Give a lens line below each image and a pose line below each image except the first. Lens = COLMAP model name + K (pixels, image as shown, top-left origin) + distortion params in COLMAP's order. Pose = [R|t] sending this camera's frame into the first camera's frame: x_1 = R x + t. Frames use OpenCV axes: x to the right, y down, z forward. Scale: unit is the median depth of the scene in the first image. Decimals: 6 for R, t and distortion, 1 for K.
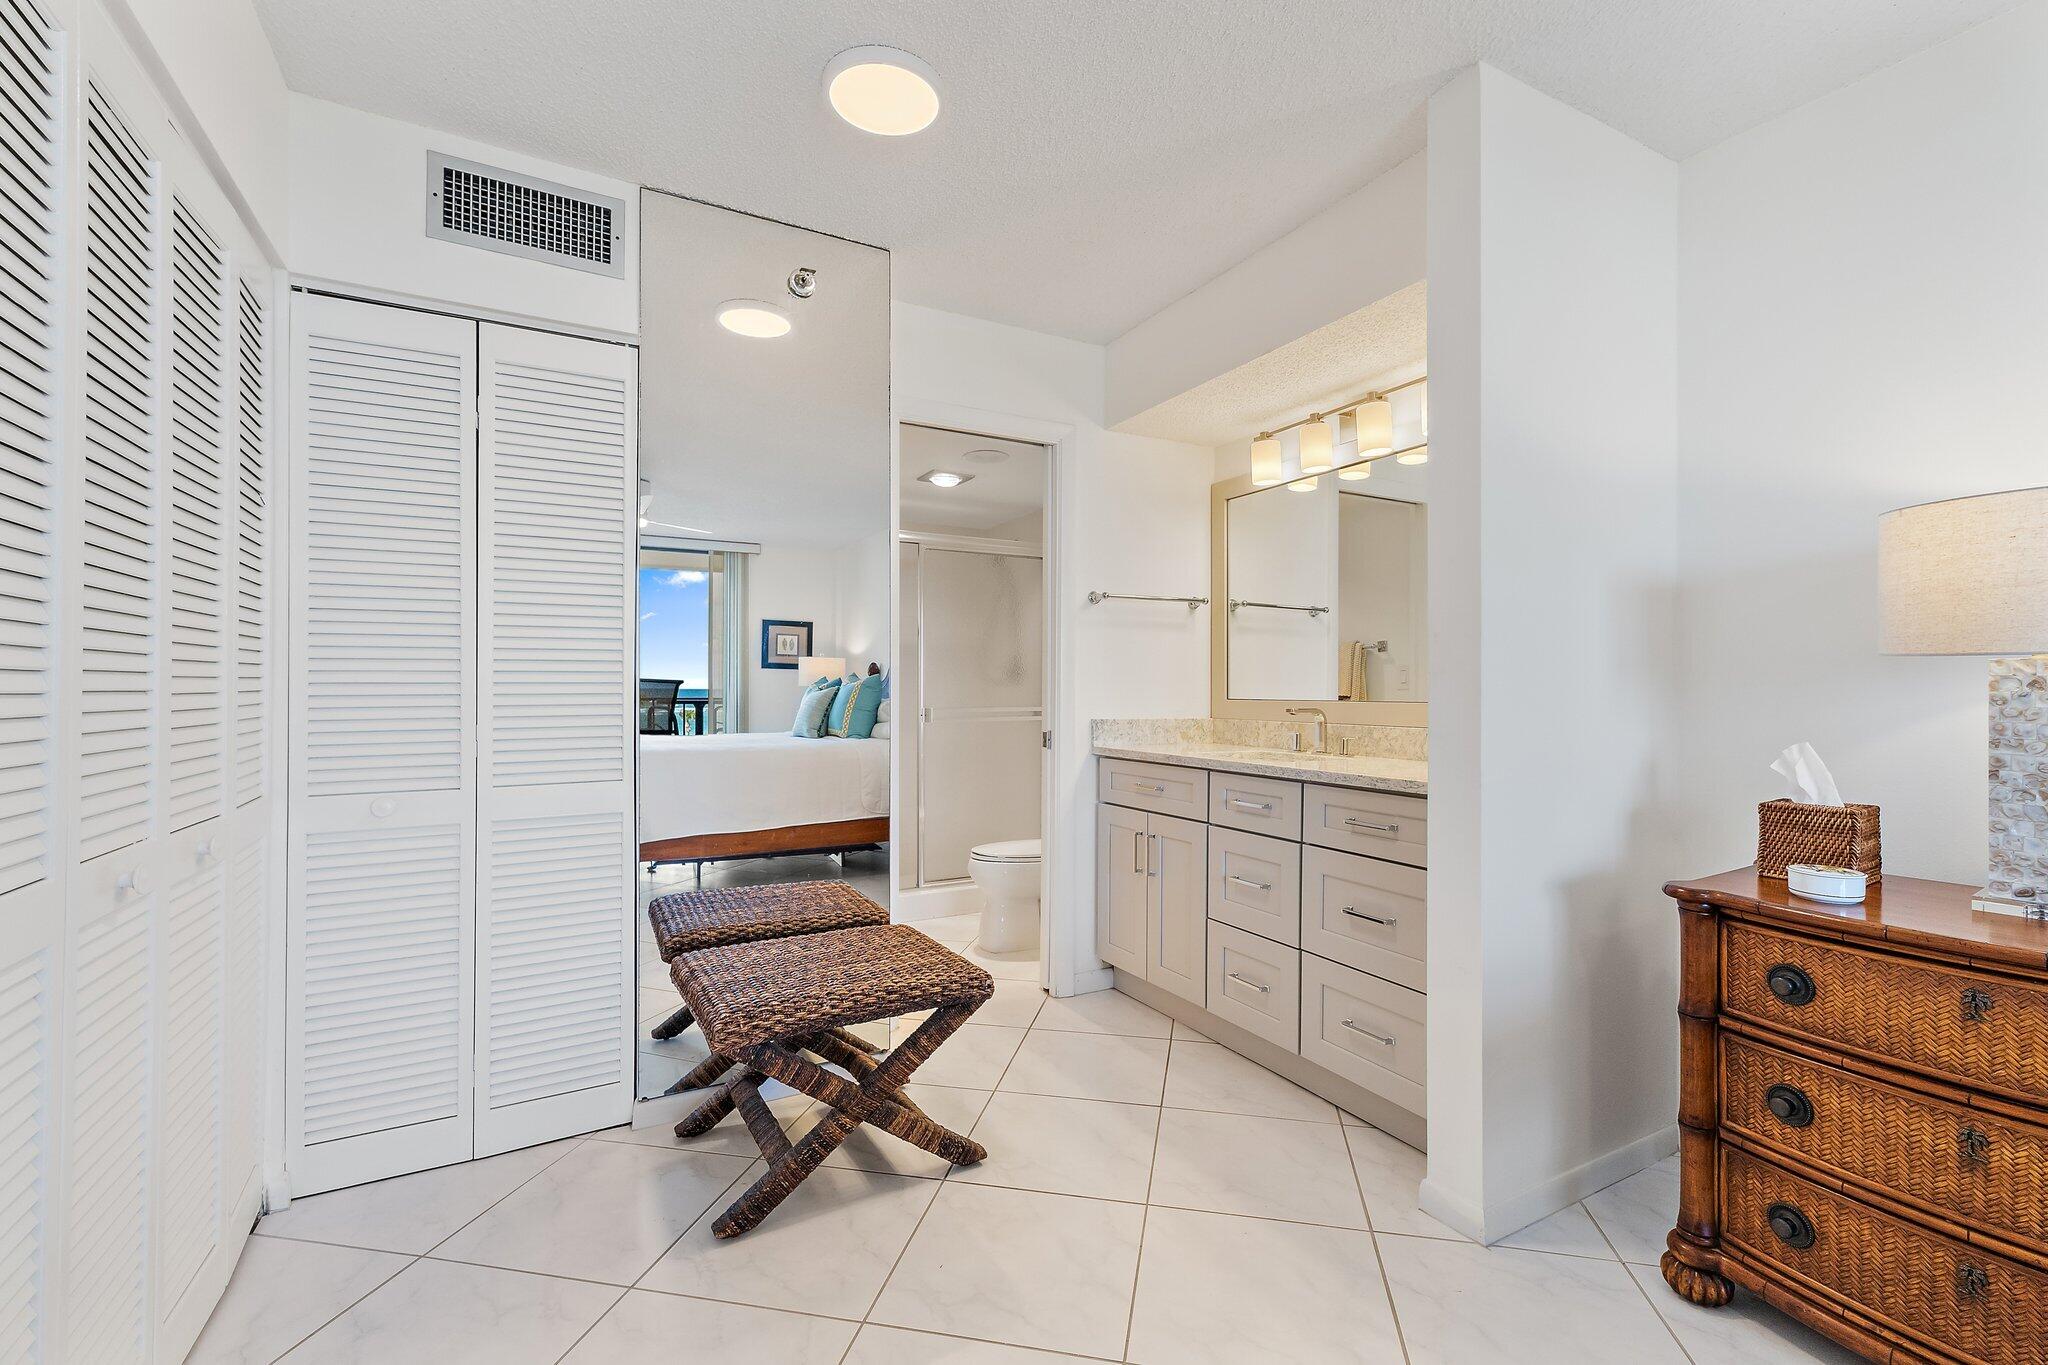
lens RADIAL K [[883.2, 0, 1005.4], [0, 883.2, 685.5], [0, 0, 1]] dist [0.018339, 0.000069]
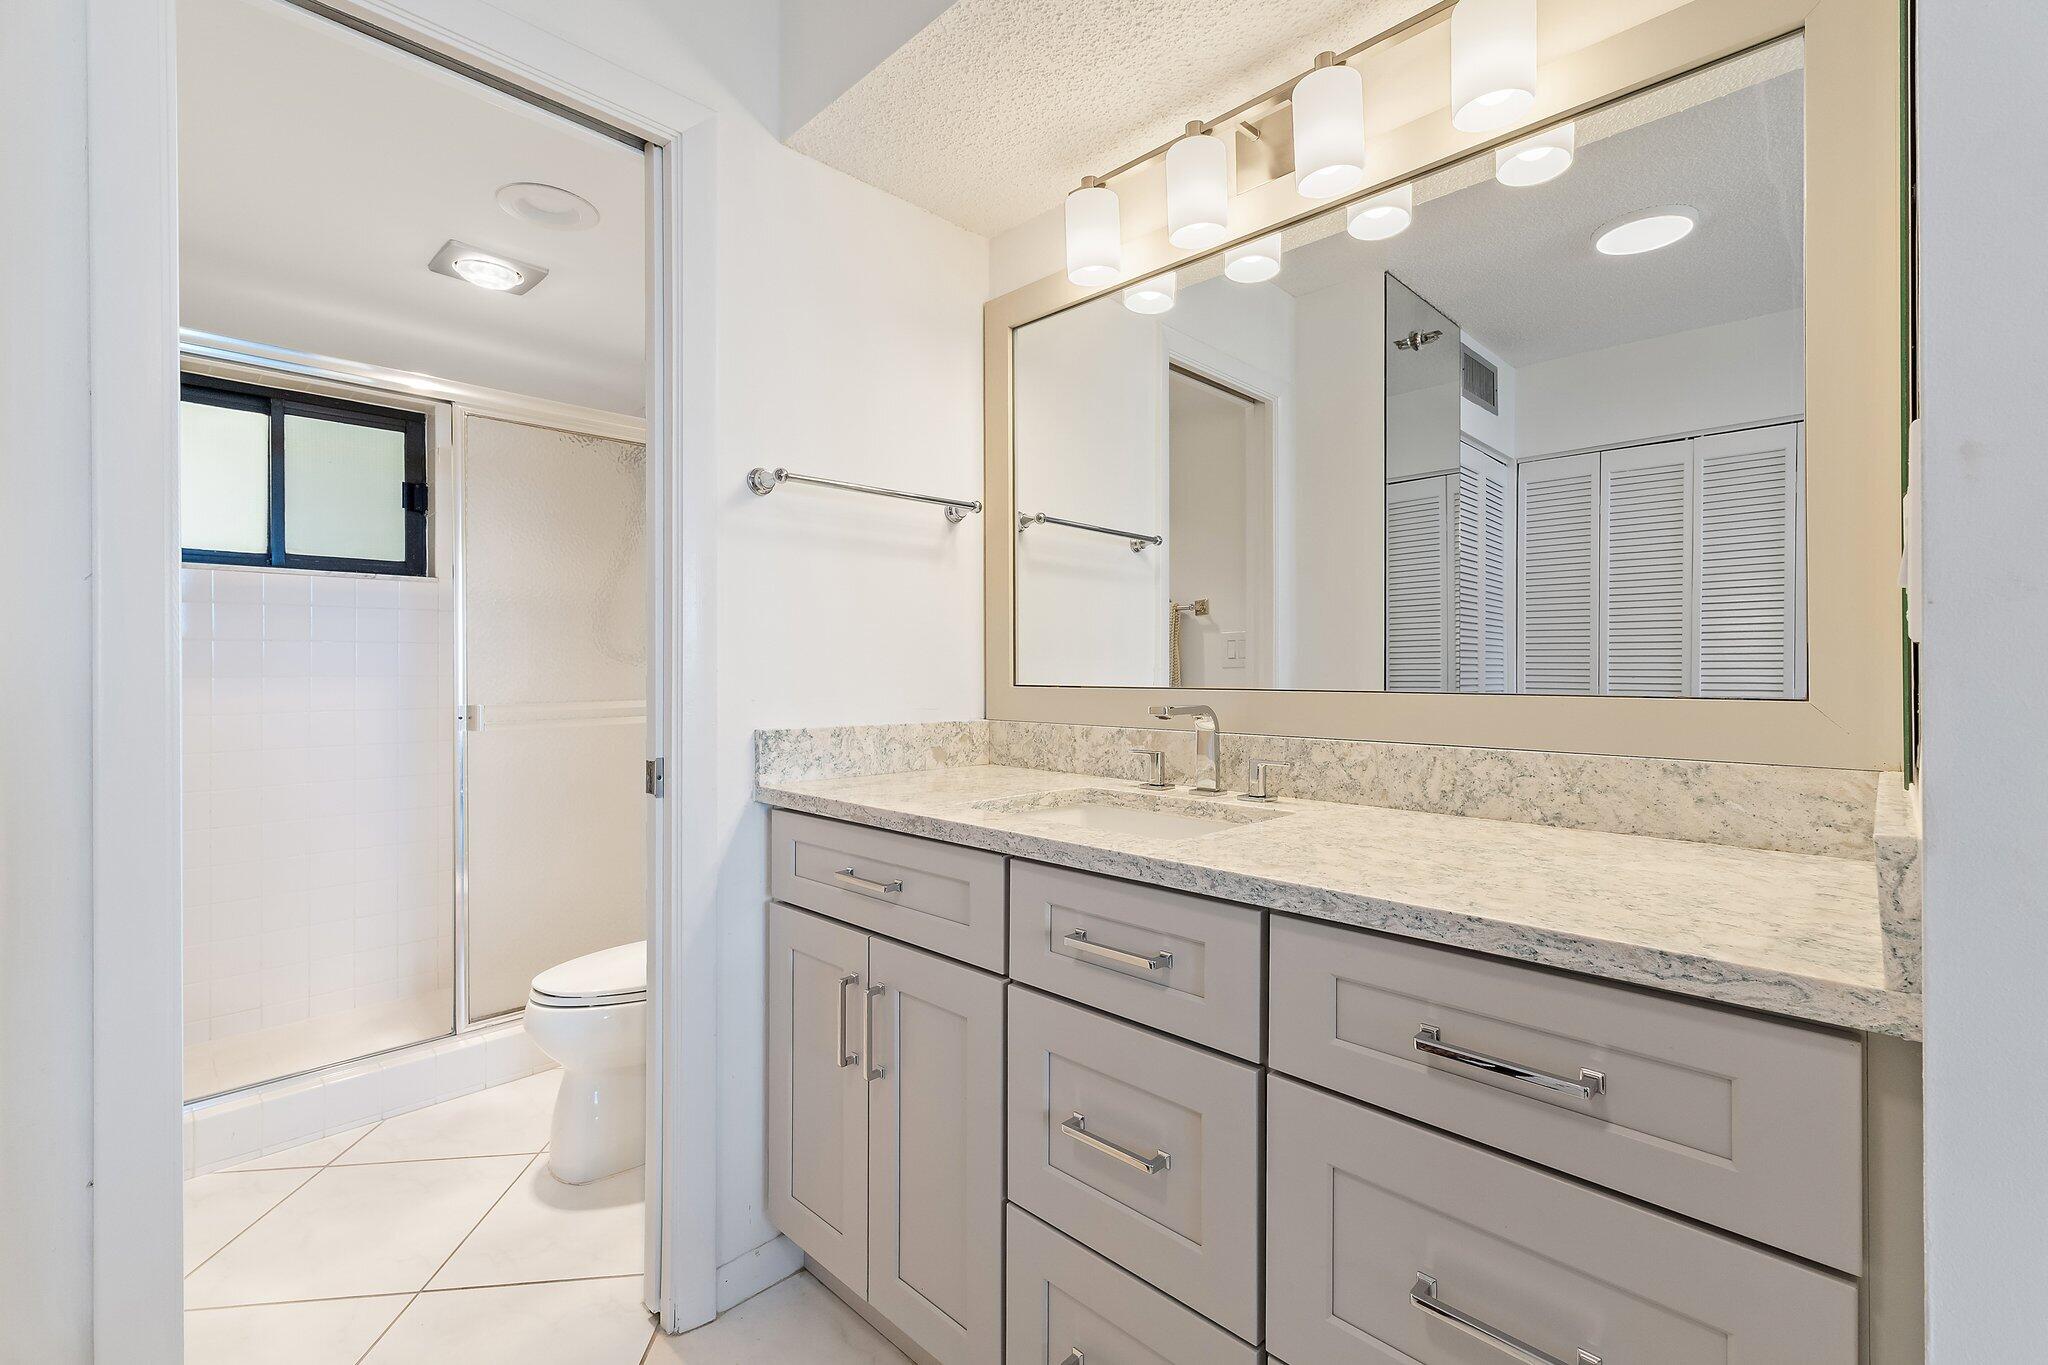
lens RADIAL K [[883.2, 0, 1007.7], [0, 883.2, 671.6], [0, 0, 1]] dist [0.018339, 0.000069]
pose [[0.955113, -0.005204, 0.296197, 0.086168], [0.003146, 0.999967, 0.007423, 0.002485], [-0.296226, -0.006158, 0.955098, 0.492861]]
